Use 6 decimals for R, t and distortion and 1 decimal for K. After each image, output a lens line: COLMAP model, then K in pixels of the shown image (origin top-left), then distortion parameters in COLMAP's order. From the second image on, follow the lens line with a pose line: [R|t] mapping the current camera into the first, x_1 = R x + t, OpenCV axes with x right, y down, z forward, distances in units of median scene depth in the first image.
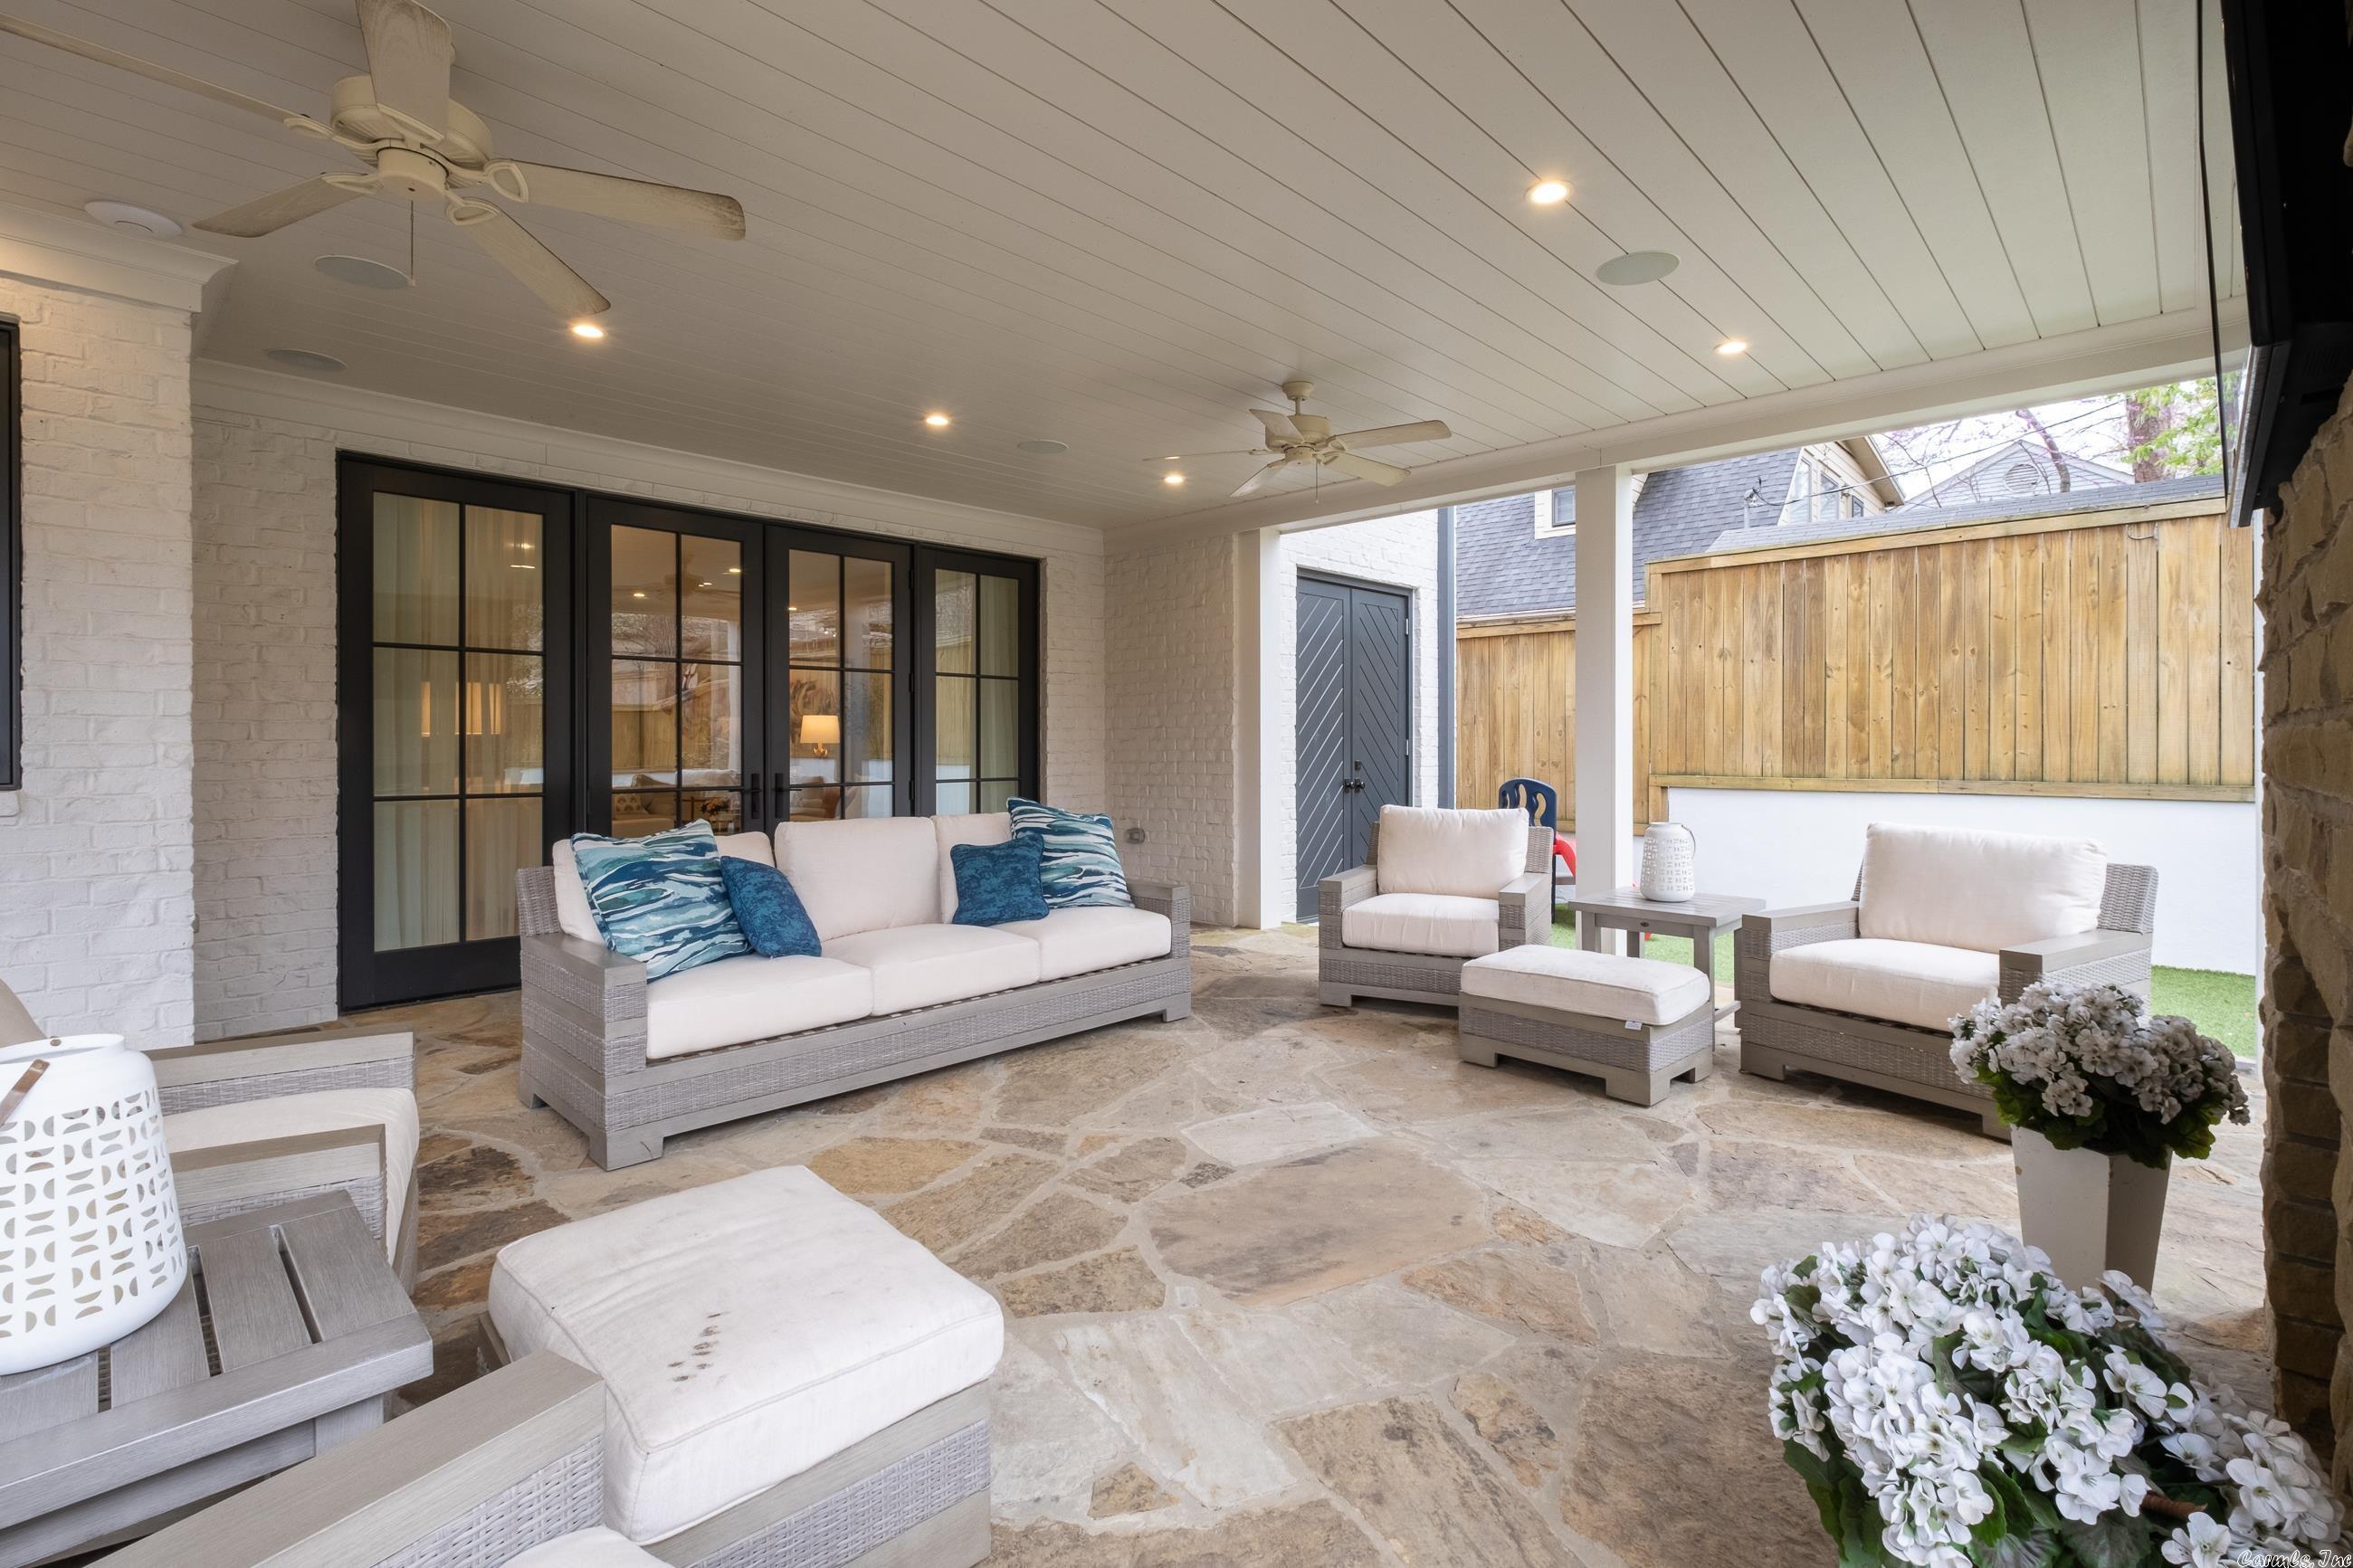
lens RADIAL K [[1062.4, 0, 1160.3], [0, 1062.4, 746.2], [0, 0, 1]] dist [0.001162, 0.000069]
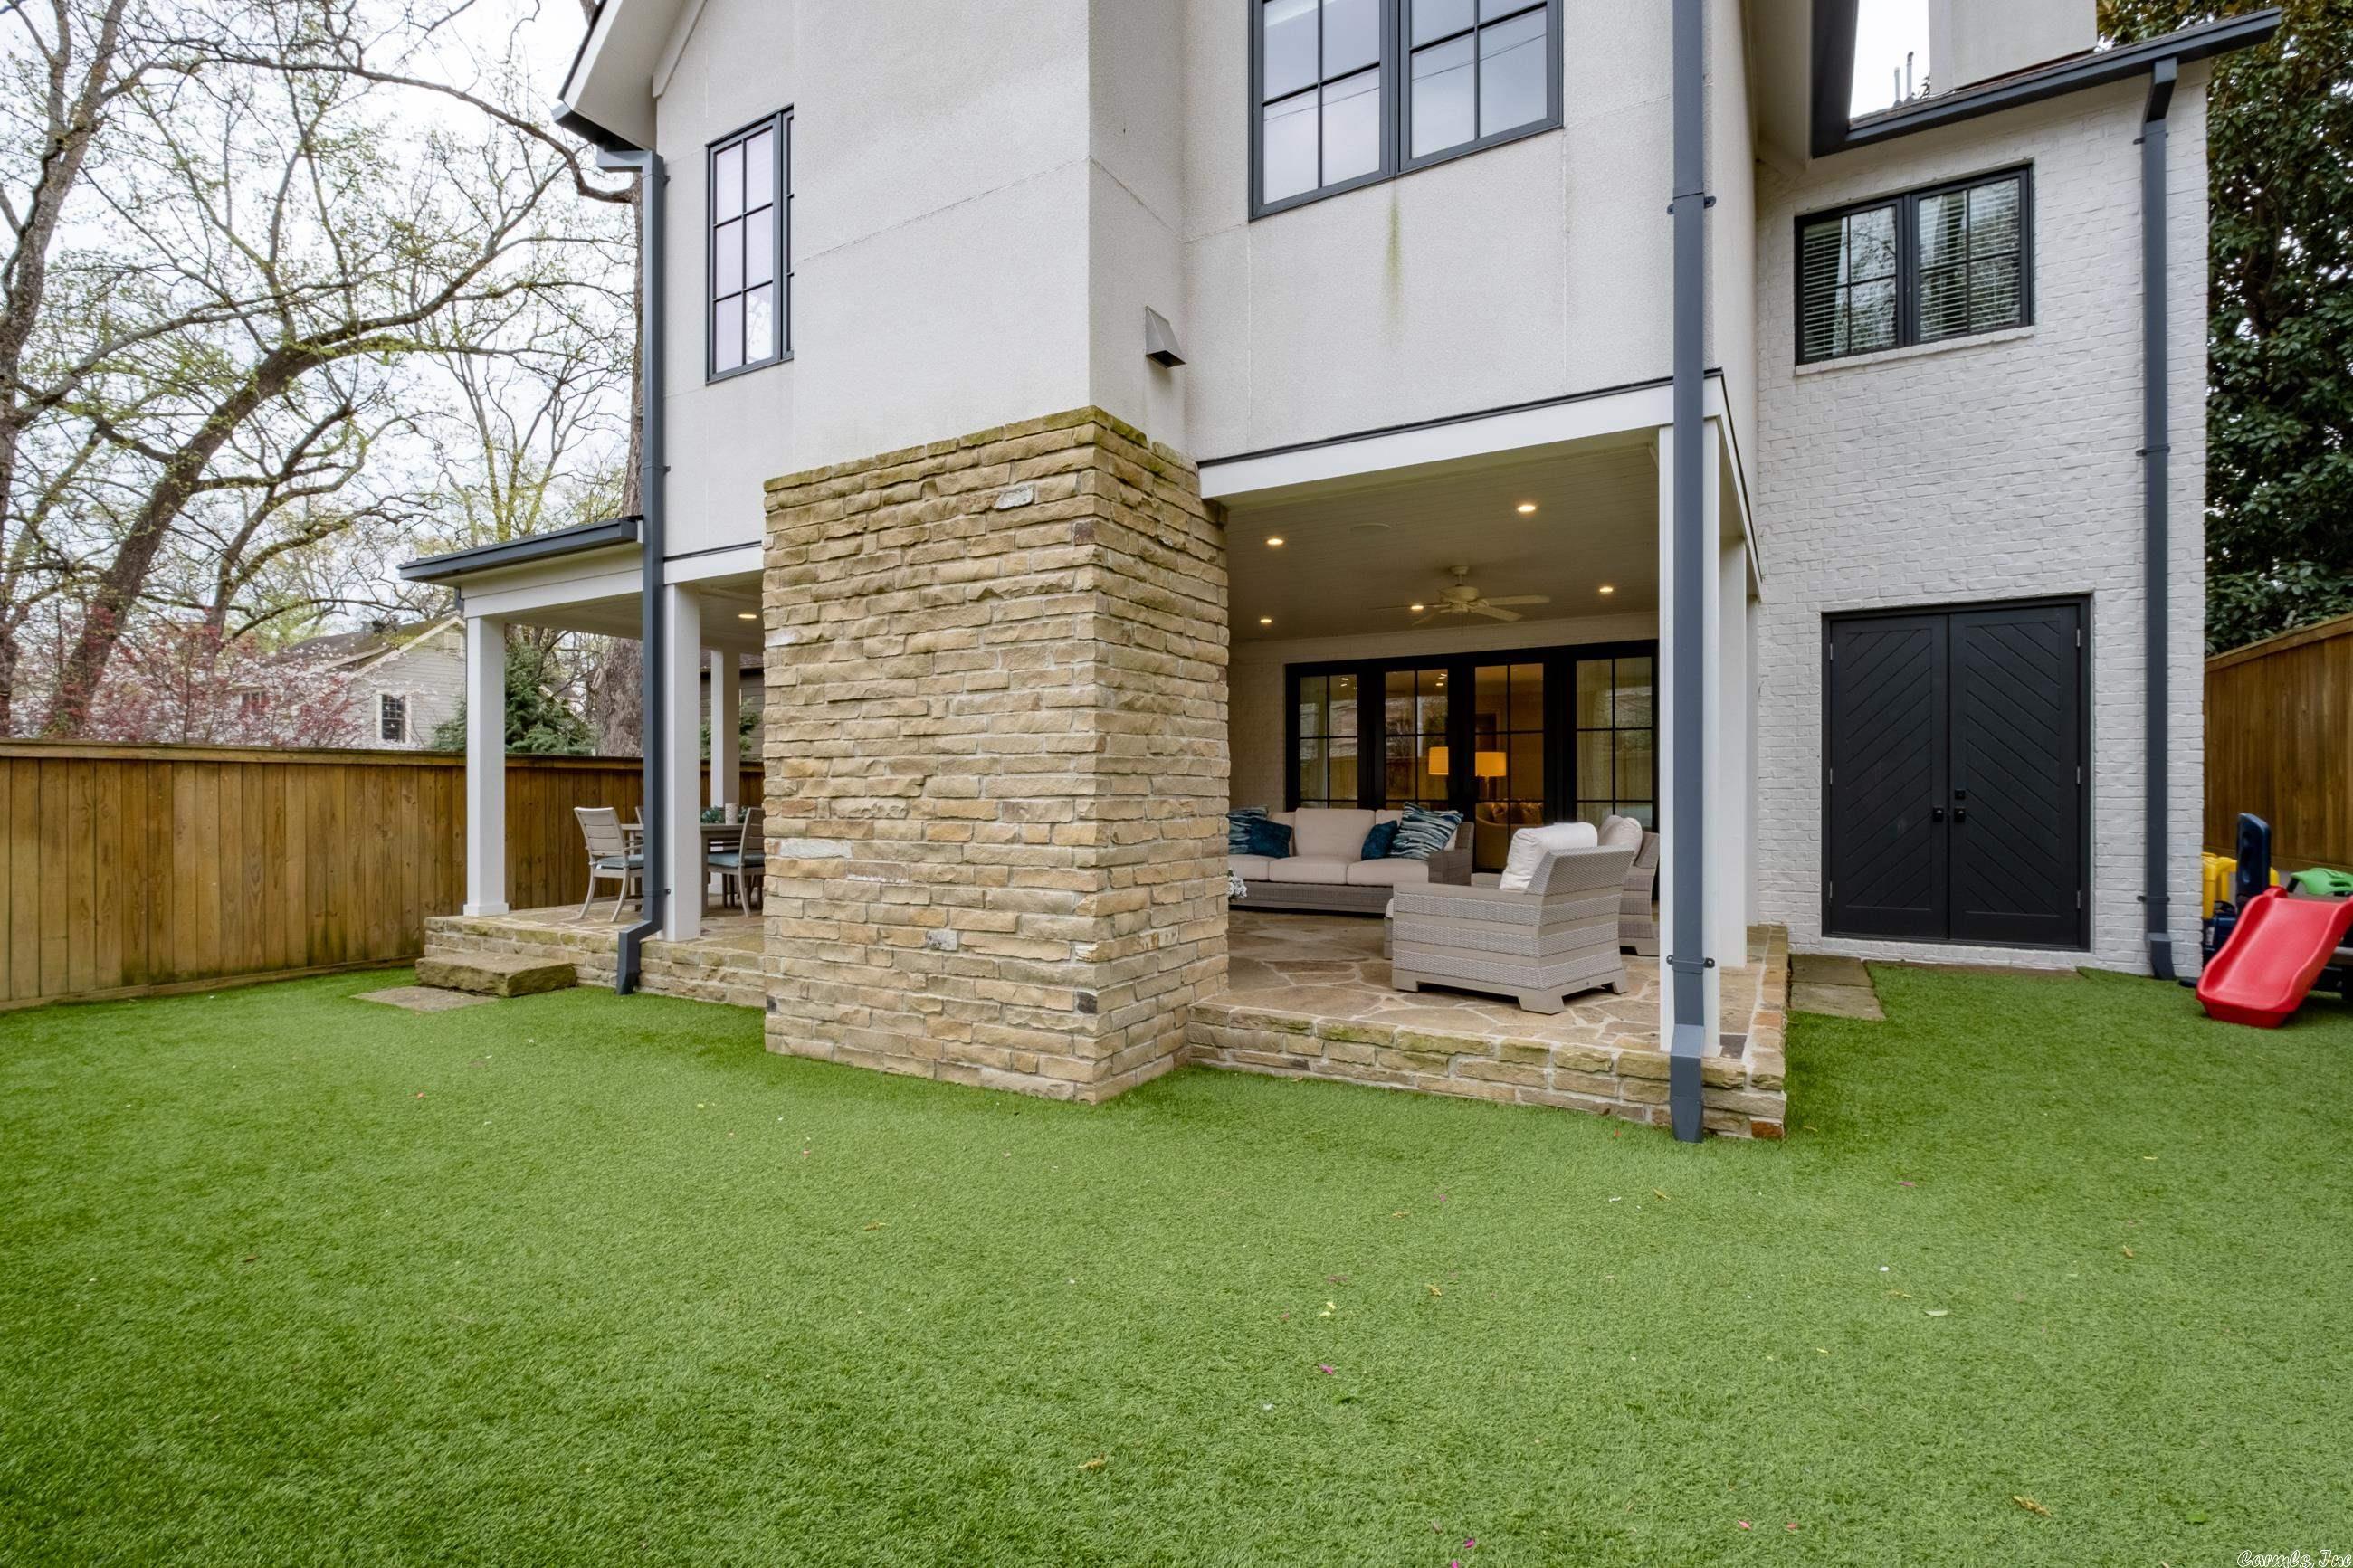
lens RADIAL K [[1062.4, 0, 1179.9], [0, 1062.4, 795.2], [0, 0, 1]] dist [0.001162, 0.000069]
pose [[0.239832, 0.020456, -0.970599, 1.089240], [0.002251, 0.999764, 0.021627, -0.005454], [0.970812, -0.007372, 0.239729, 0.078769]]
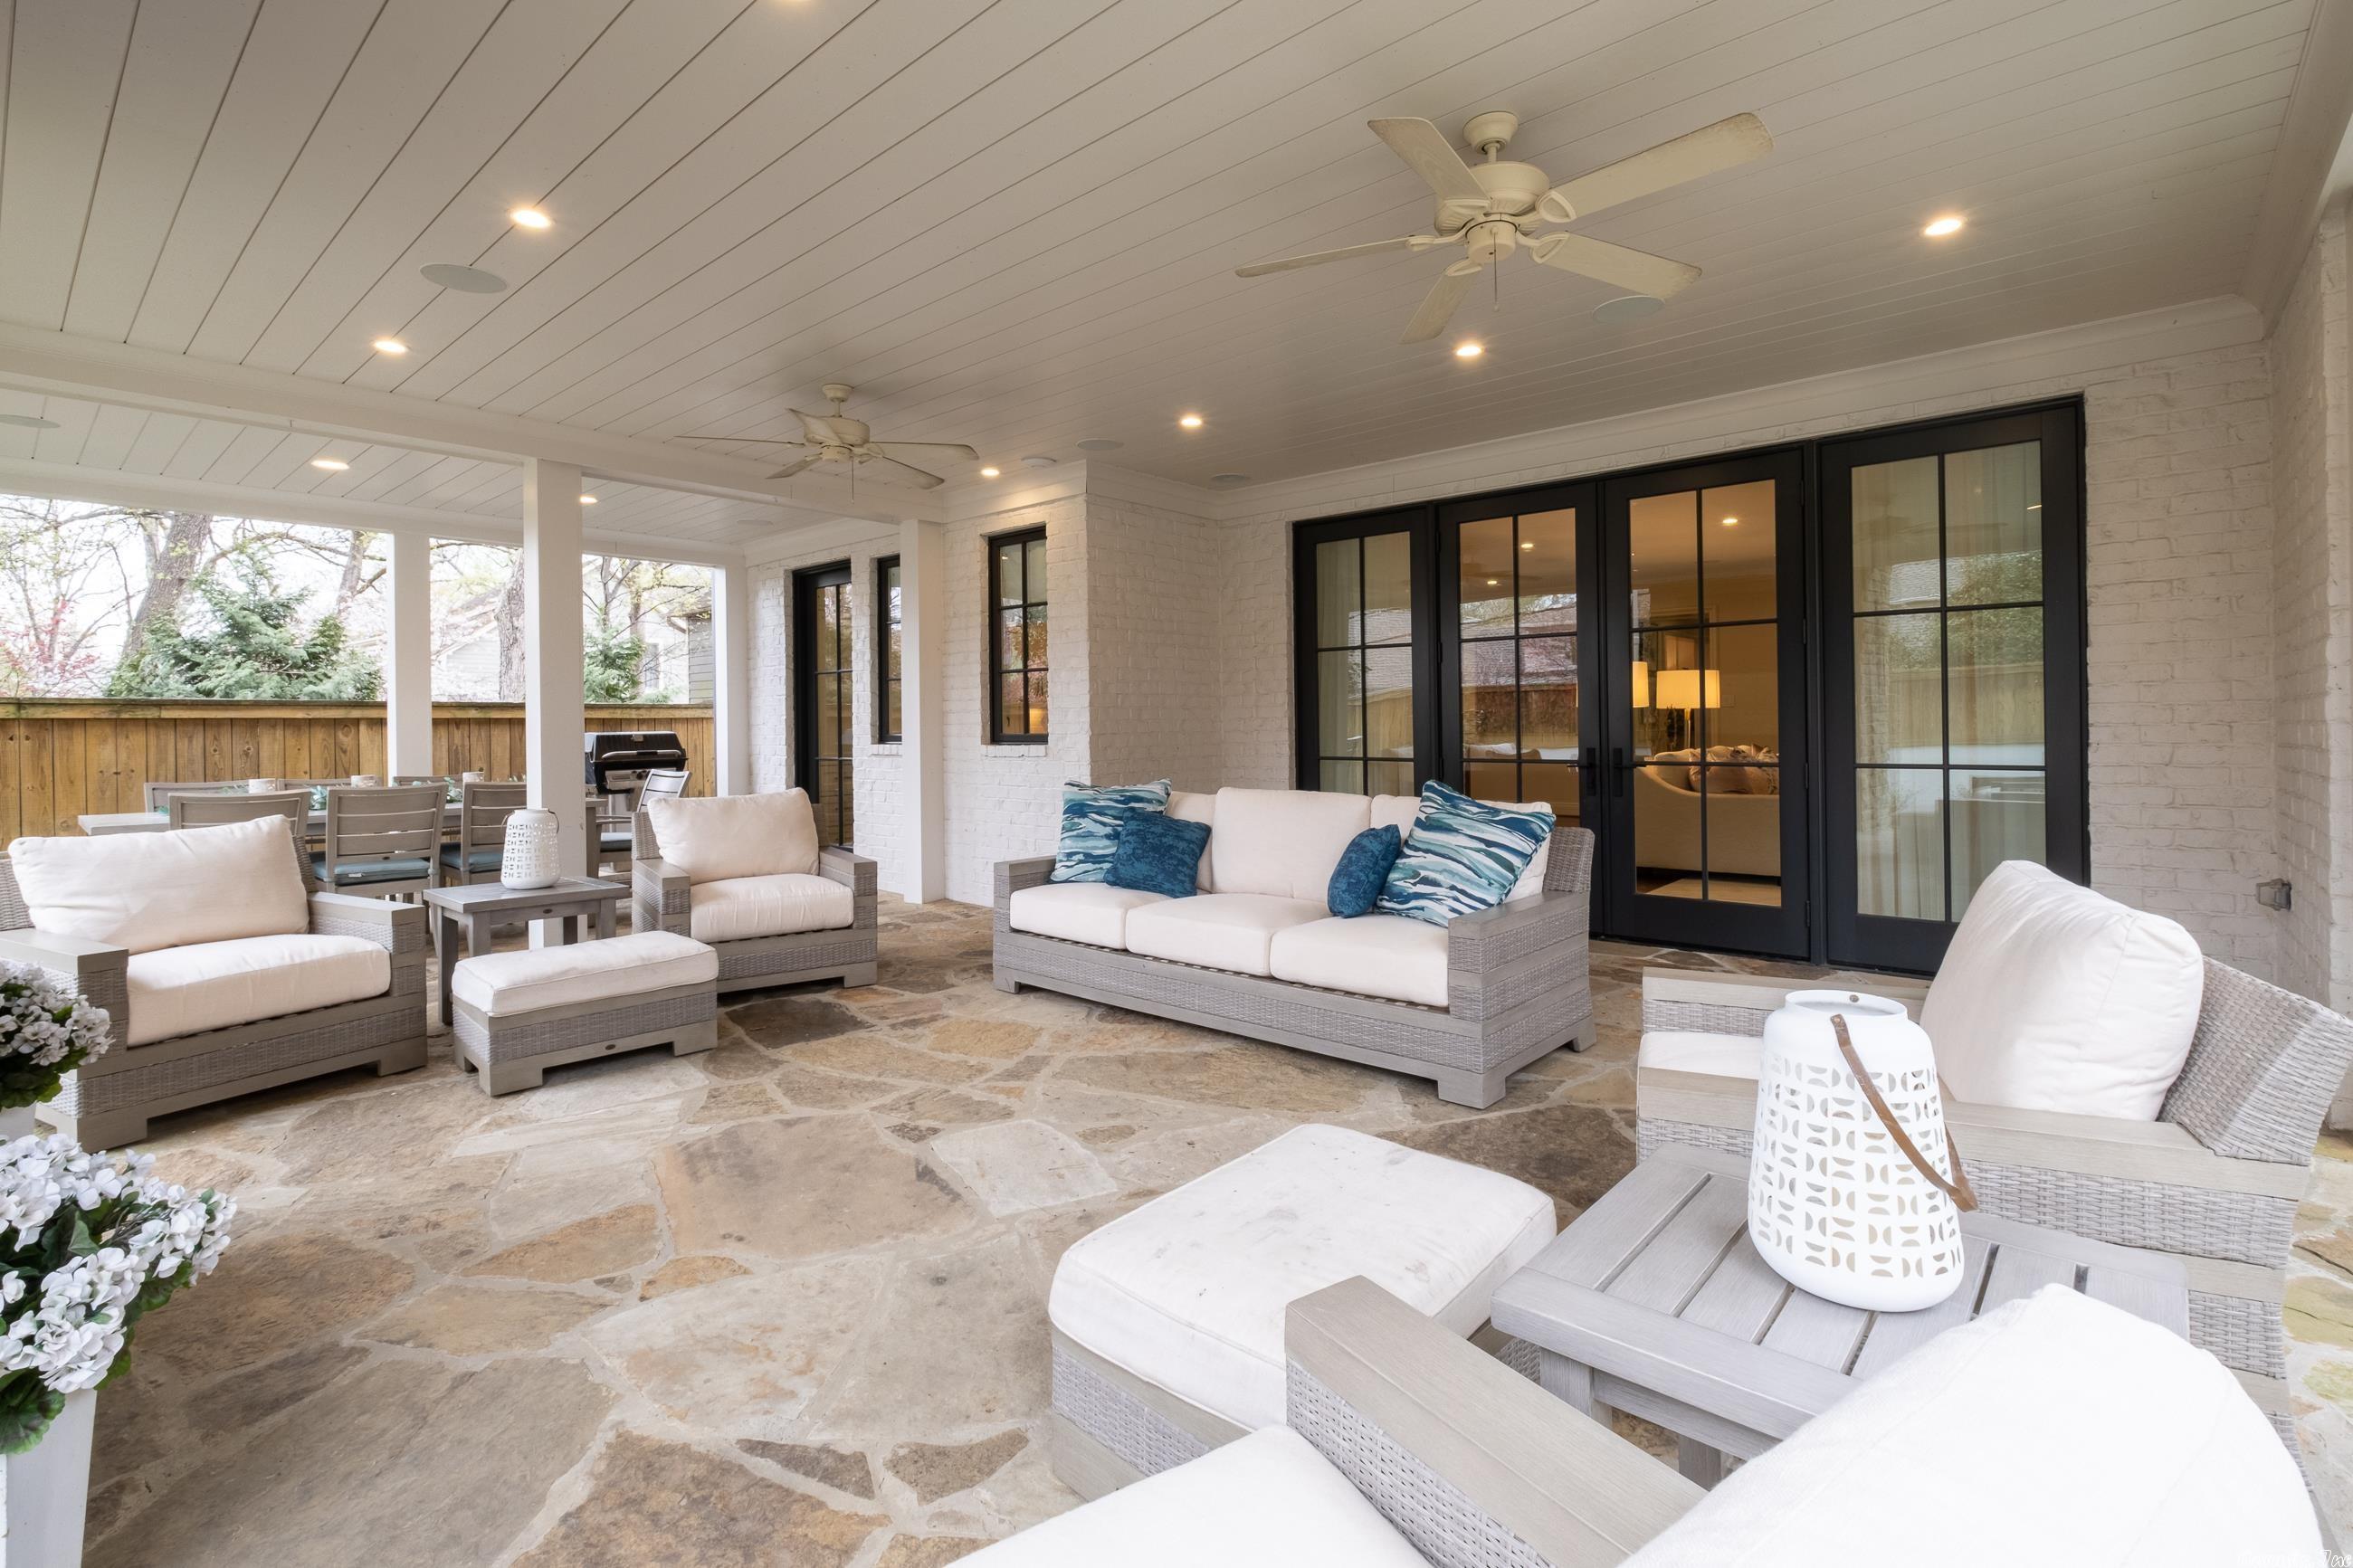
lens RADIAL K [[1062.4, 0, 1213.7], [0, 1062.4, 727.3], [0, 0, 1]] dist [0.001162, 0.000069]
pose [[0.066616, 0.007571, -0.997750, 0.456107], [0.011350, 0.999901, 0.008345, -0.002863], [0.997714, -0.011881, 0.066524, 0.502321]]
